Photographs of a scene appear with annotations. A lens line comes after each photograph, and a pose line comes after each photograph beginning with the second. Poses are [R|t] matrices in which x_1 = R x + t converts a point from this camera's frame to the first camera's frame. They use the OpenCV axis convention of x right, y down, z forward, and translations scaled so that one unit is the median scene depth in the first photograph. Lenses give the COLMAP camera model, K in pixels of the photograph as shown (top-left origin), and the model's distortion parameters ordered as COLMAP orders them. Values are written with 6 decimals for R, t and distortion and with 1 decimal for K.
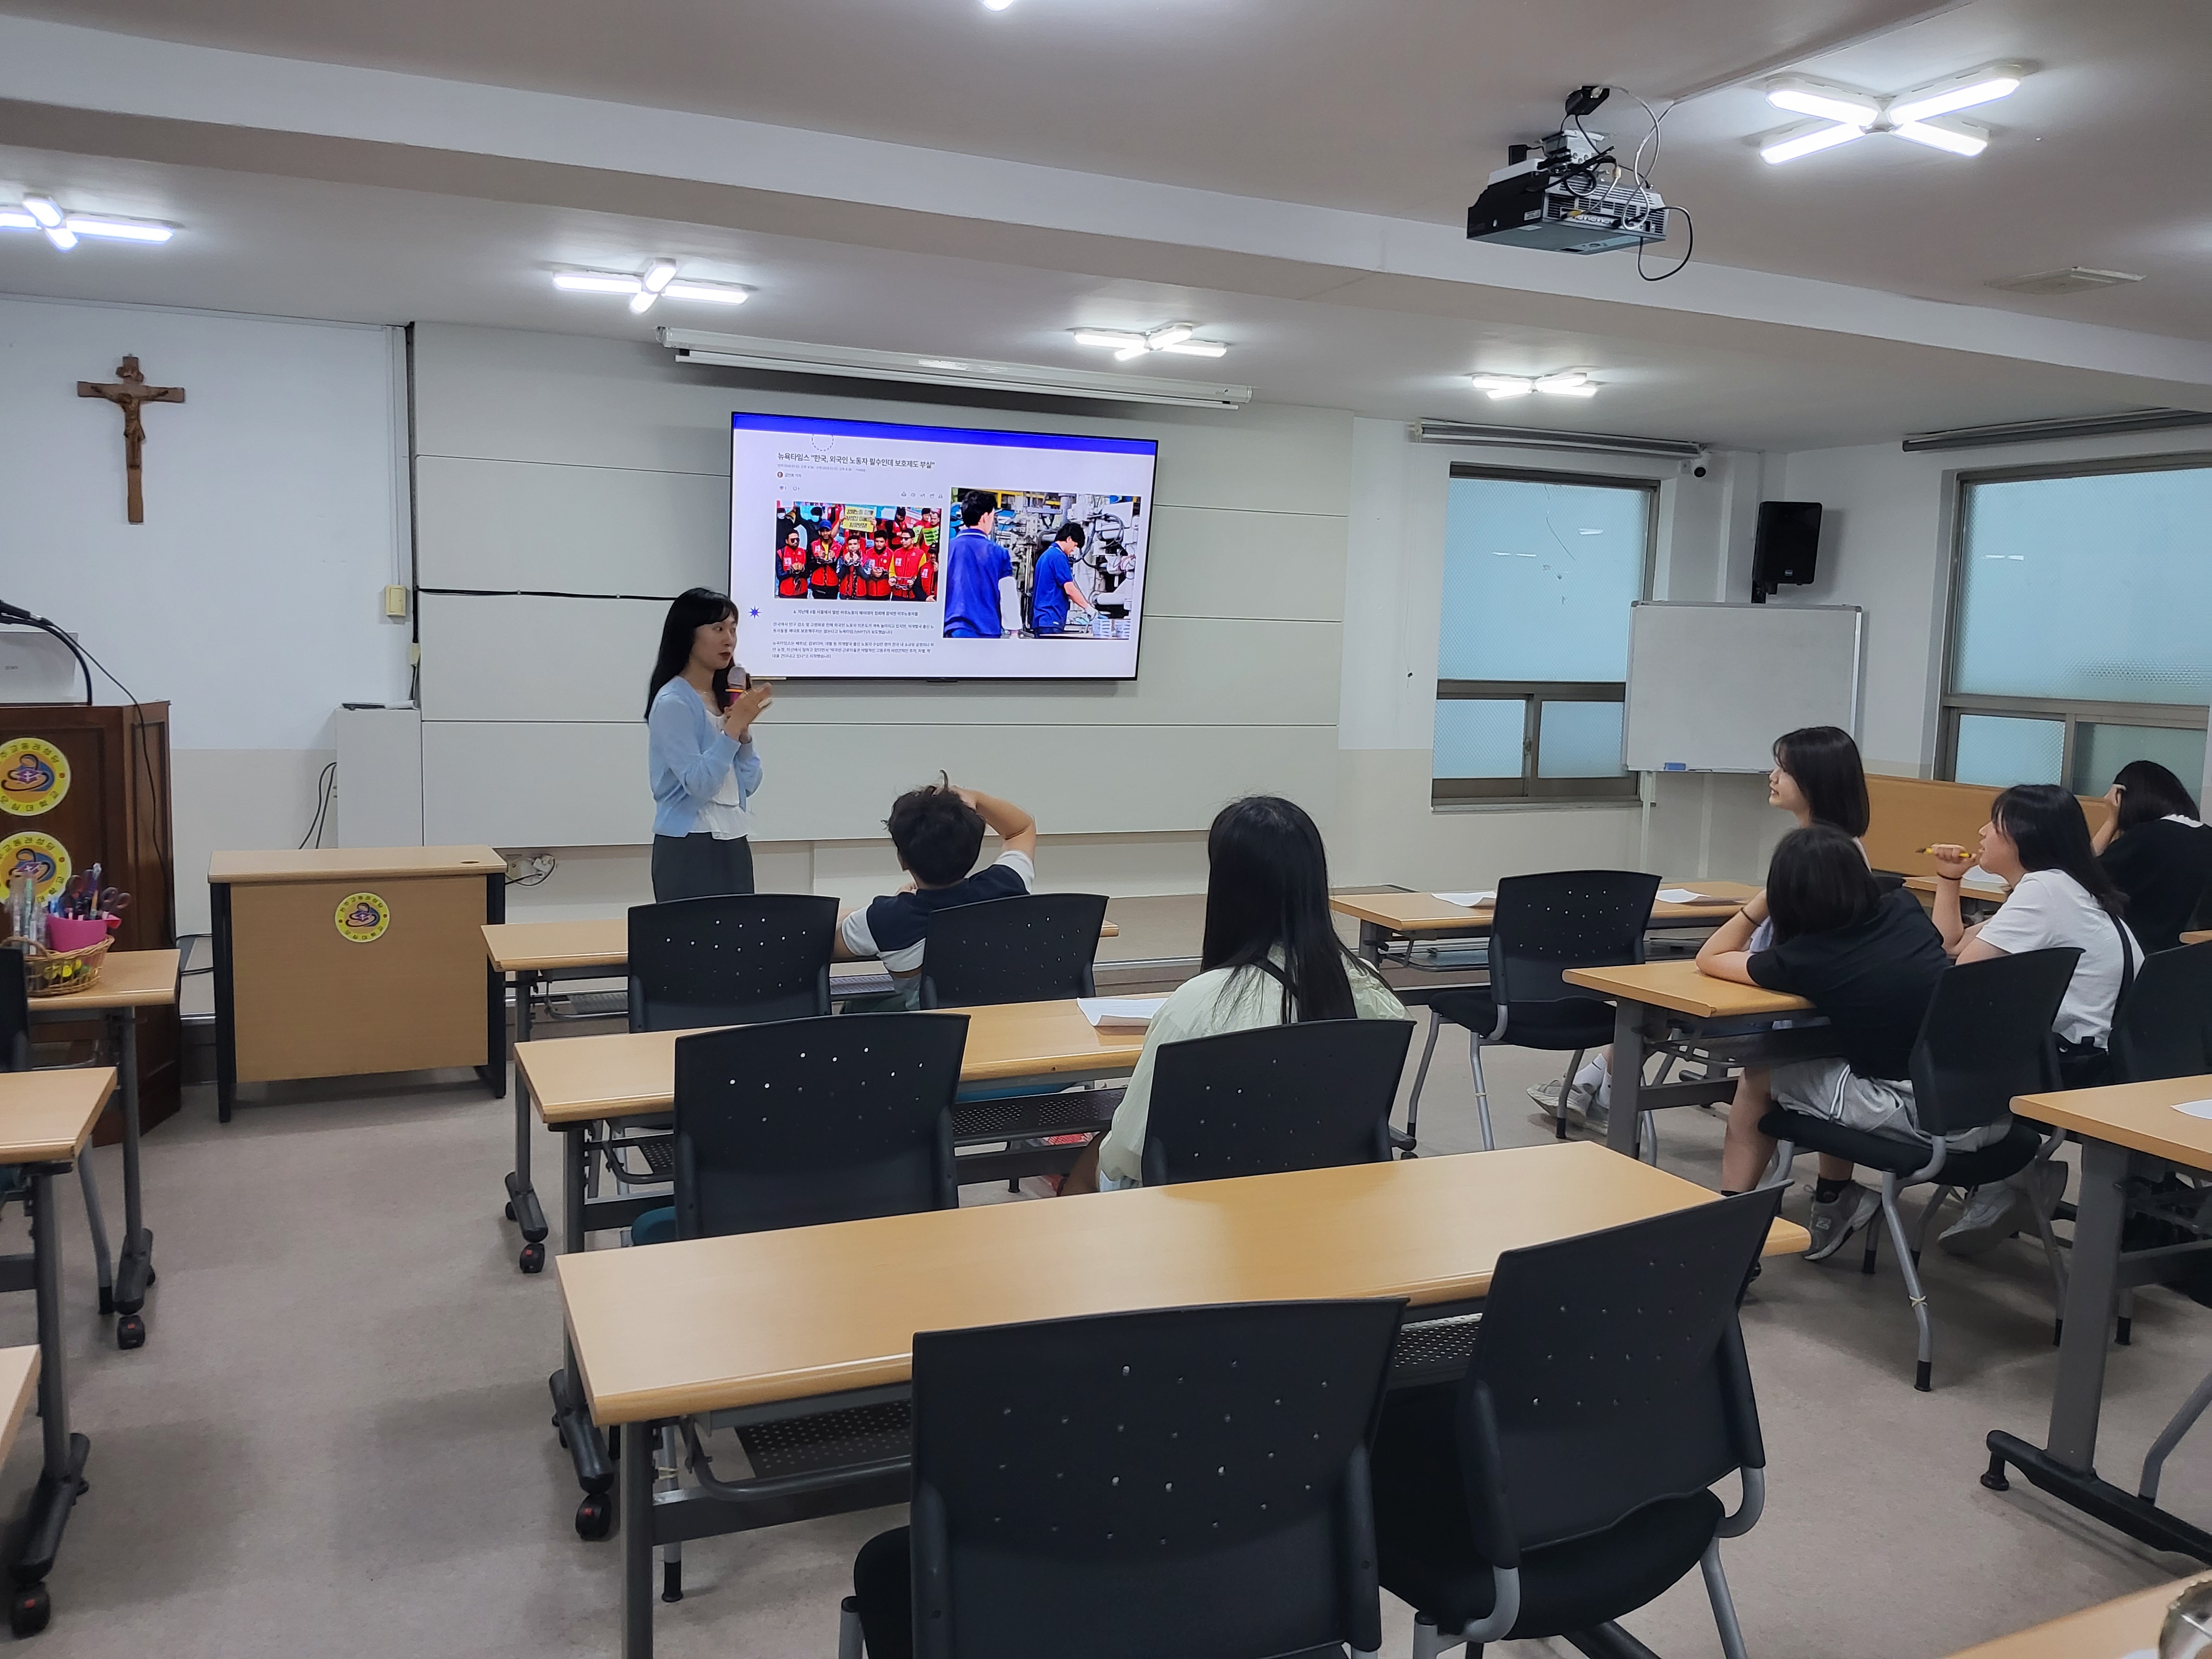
lens RADIAL K [[1689.6, 0, 1082.6], [0, 1689.6, 836.6], [0, 0, 1]] dist [0.056538, -0.136029]
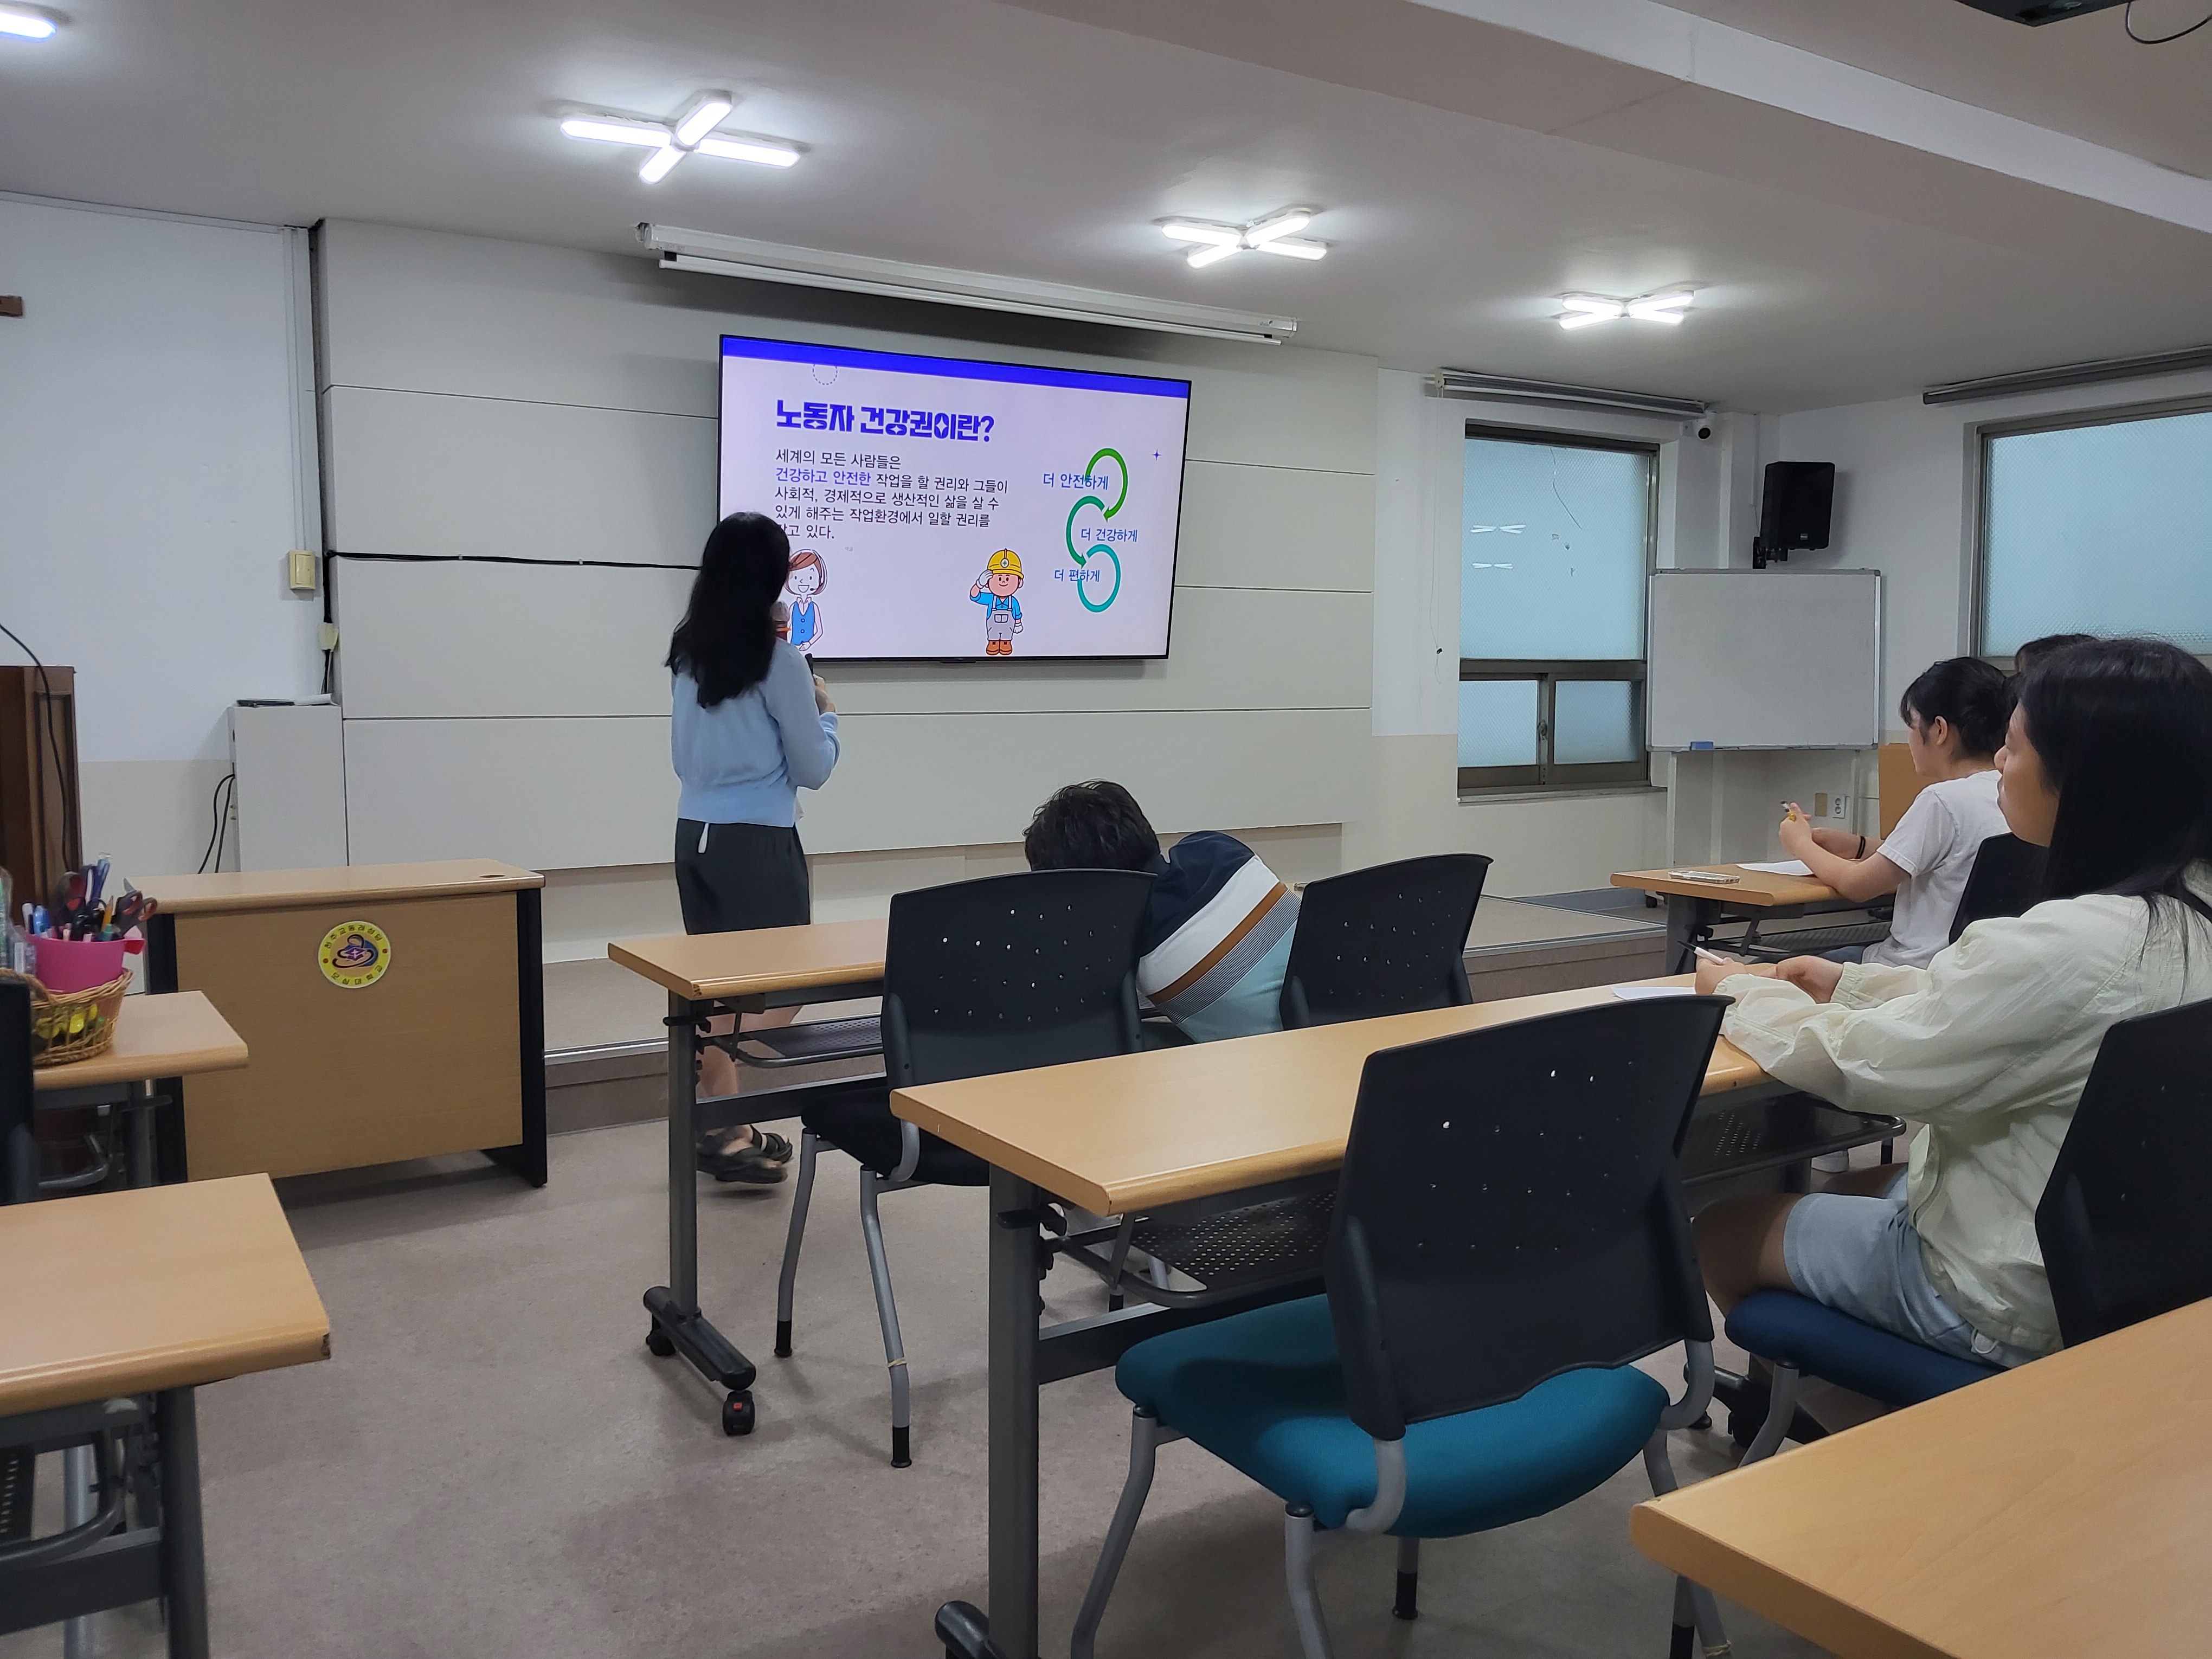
lens RADIAL K [[1689.6, 0, 1080.0], [0, 1689.6, 836.9], [0, 0, 1]] dist [0.056538, -0.136029]
pose [[0.990037, -0.041042, 0.134696, -0.195755], [0.044633, 0.998721, -0.023745, 0.026206], [-0.133549, 0.029520, 0.990602, 0.210590]]
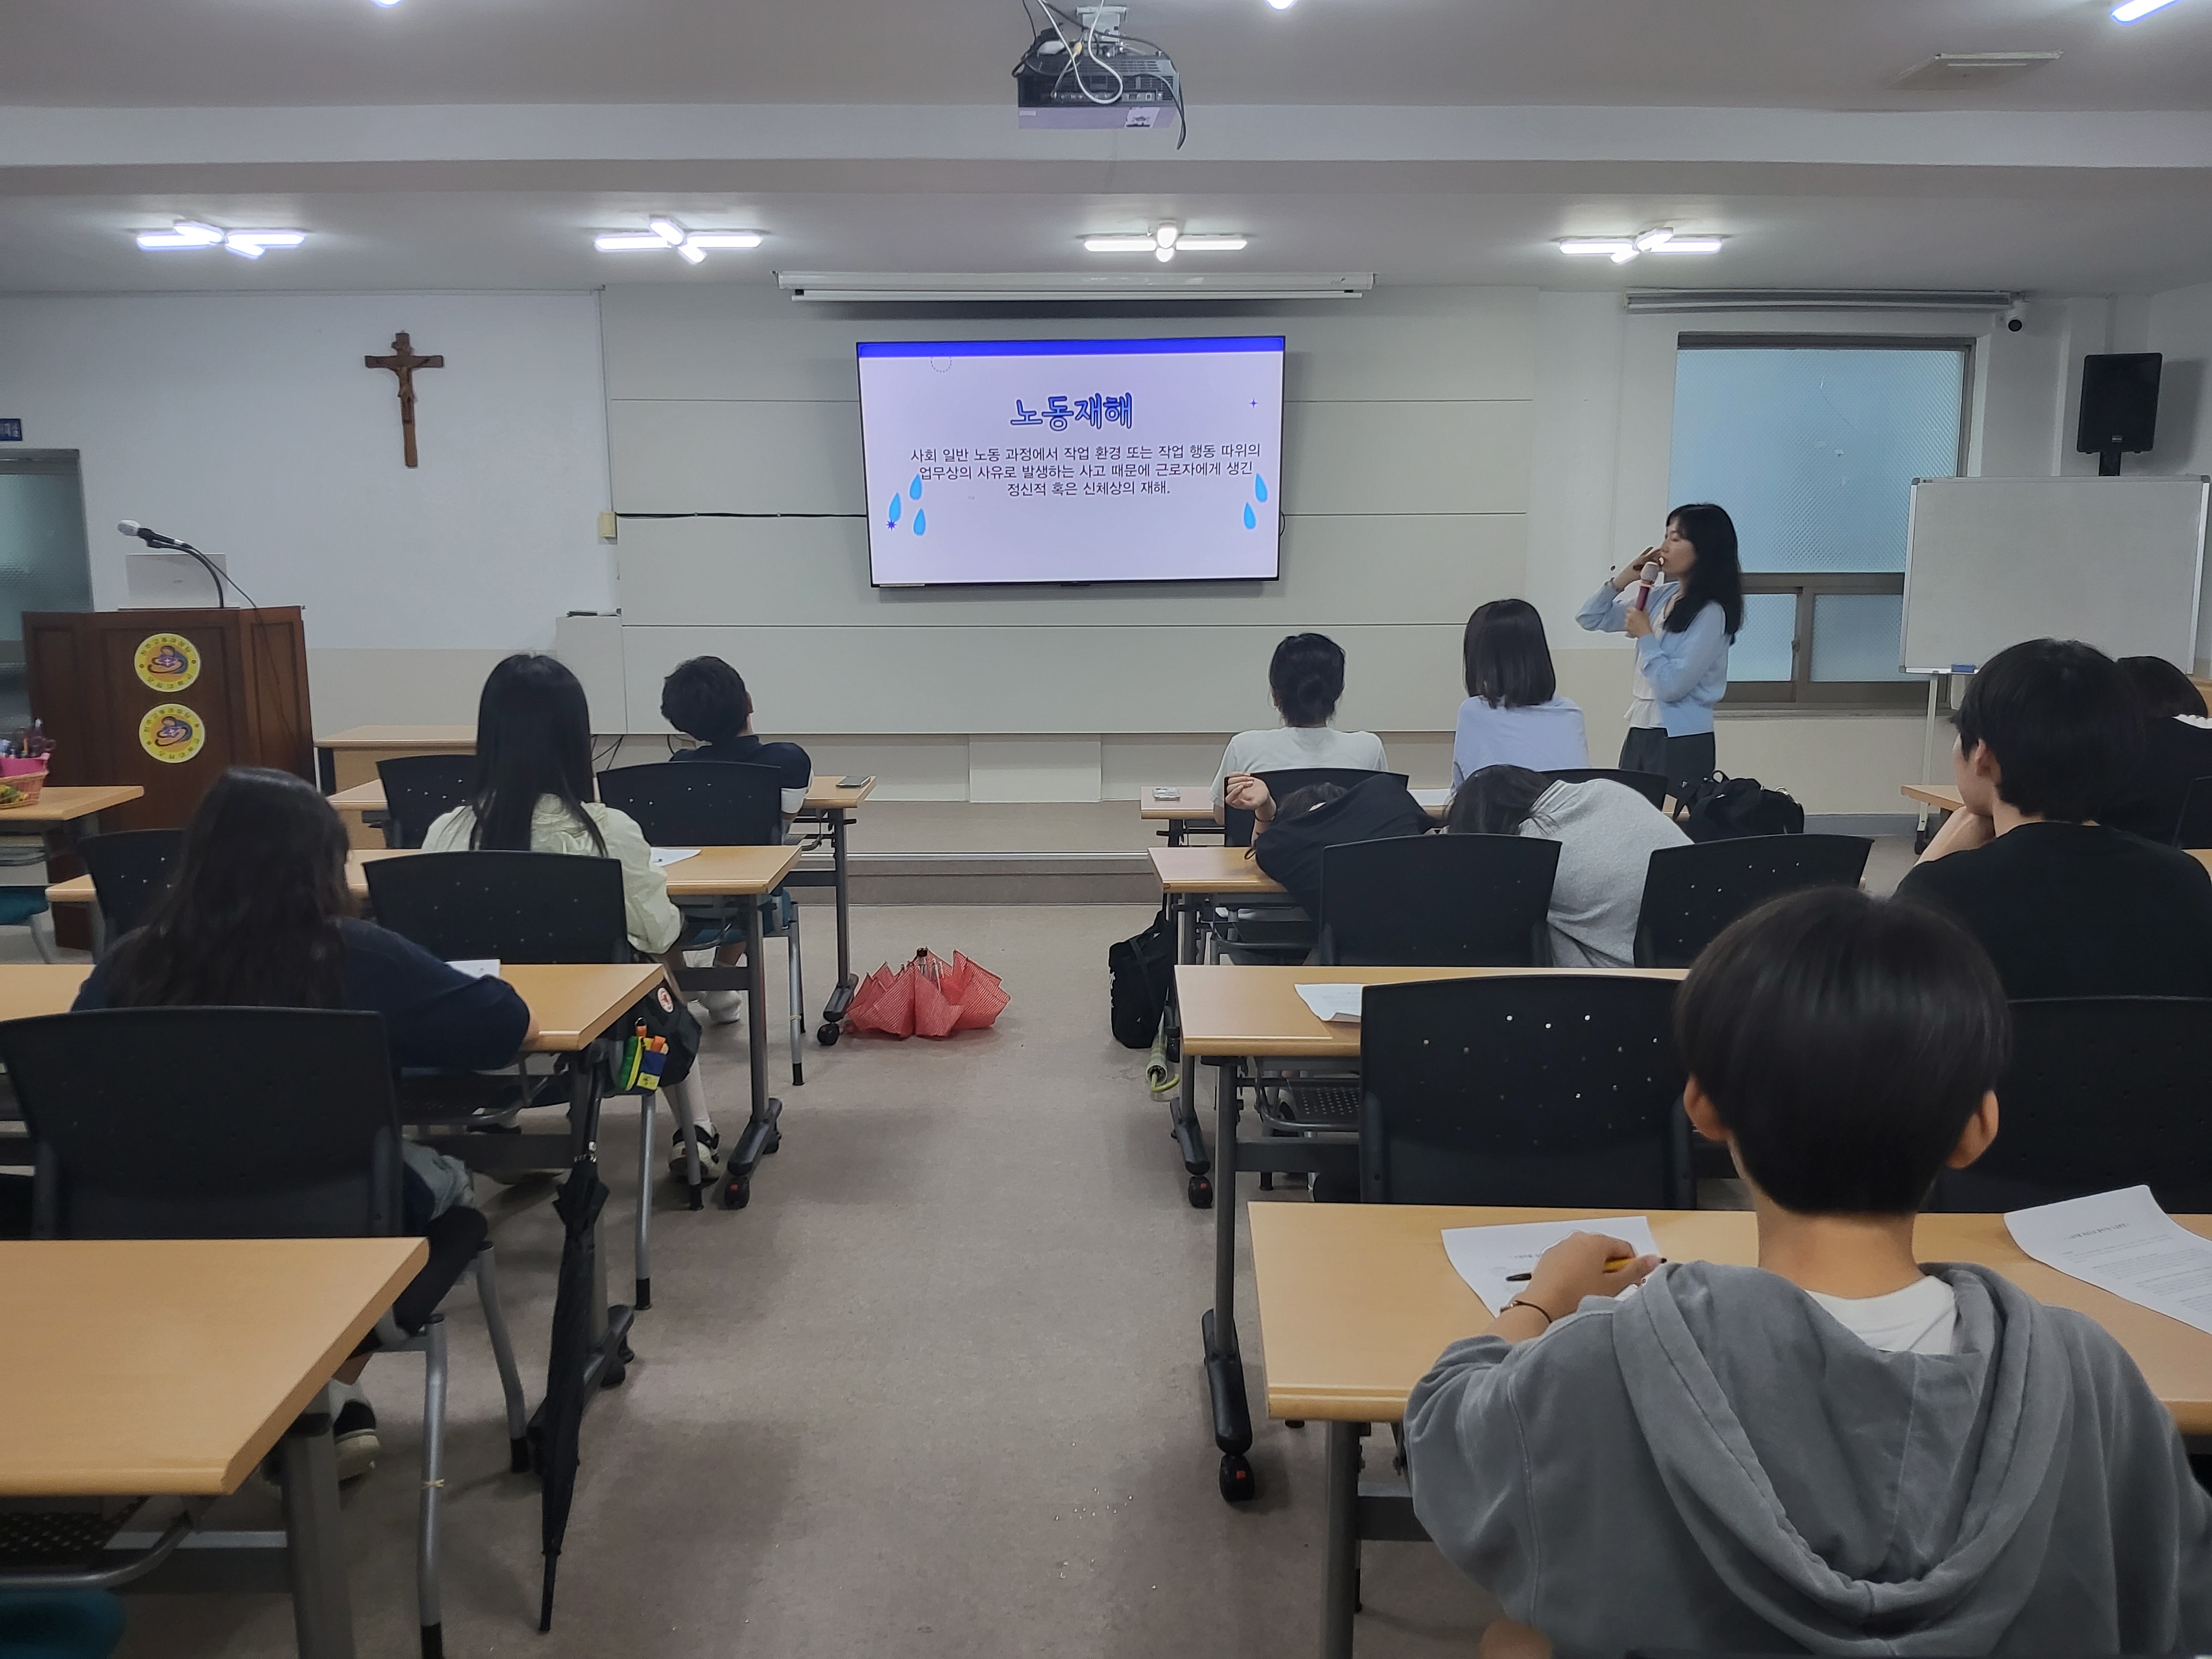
lens RADIAL K [[1689.6, 0, 1088.0], [0, 1689.6, 836.2], [0, 0, 1]] dist [0.056538, -0.136029]
pose [[0.919288, 0.037508, -0.391795, 0.476917], [-0.019747, 0.998591, 0.049265, 0.017489], [0.393091, -0.037552, 0.918733, 0.040340]]
